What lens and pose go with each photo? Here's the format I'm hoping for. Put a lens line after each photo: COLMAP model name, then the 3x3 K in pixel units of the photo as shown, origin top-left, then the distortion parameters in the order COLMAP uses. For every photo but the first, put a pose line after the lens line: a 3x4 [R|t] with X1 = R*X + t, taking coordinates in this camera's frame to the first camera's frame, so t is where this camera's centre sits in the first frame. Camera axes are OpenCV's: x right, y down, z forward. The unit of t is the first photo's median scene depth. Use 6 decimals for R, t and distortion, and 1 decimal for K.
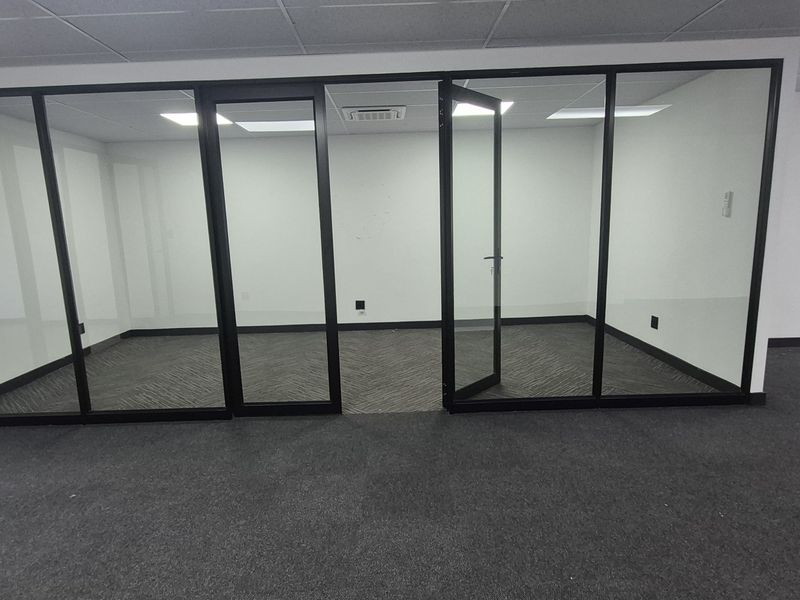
lens RADIAL K [[513.9, 0, 397.7], [0, 513.9, 305.2], [0, 0, 1]] dist [0.008926, -0.004817]
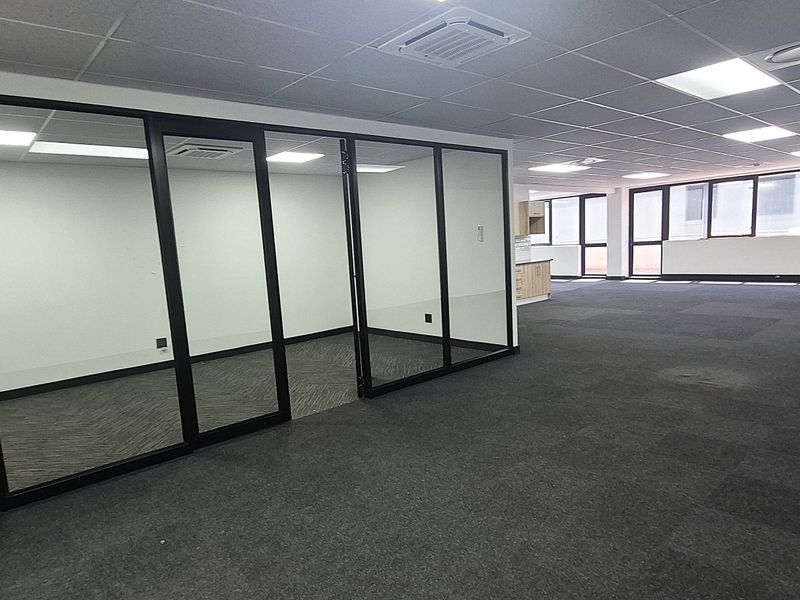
lens RADIAL K [[513.9, 0, 374.2], [0, 513.9, 311.9], [0, 0, 1]] dist [0.008926, -0.004817]
pose [[0.764693, -0.098524, 0.636819, -0.661150], [0.139778, 0.990074, -0.014669, 0.020096], [-0.629052, 0.100230, 0.770874, 0.003154]]
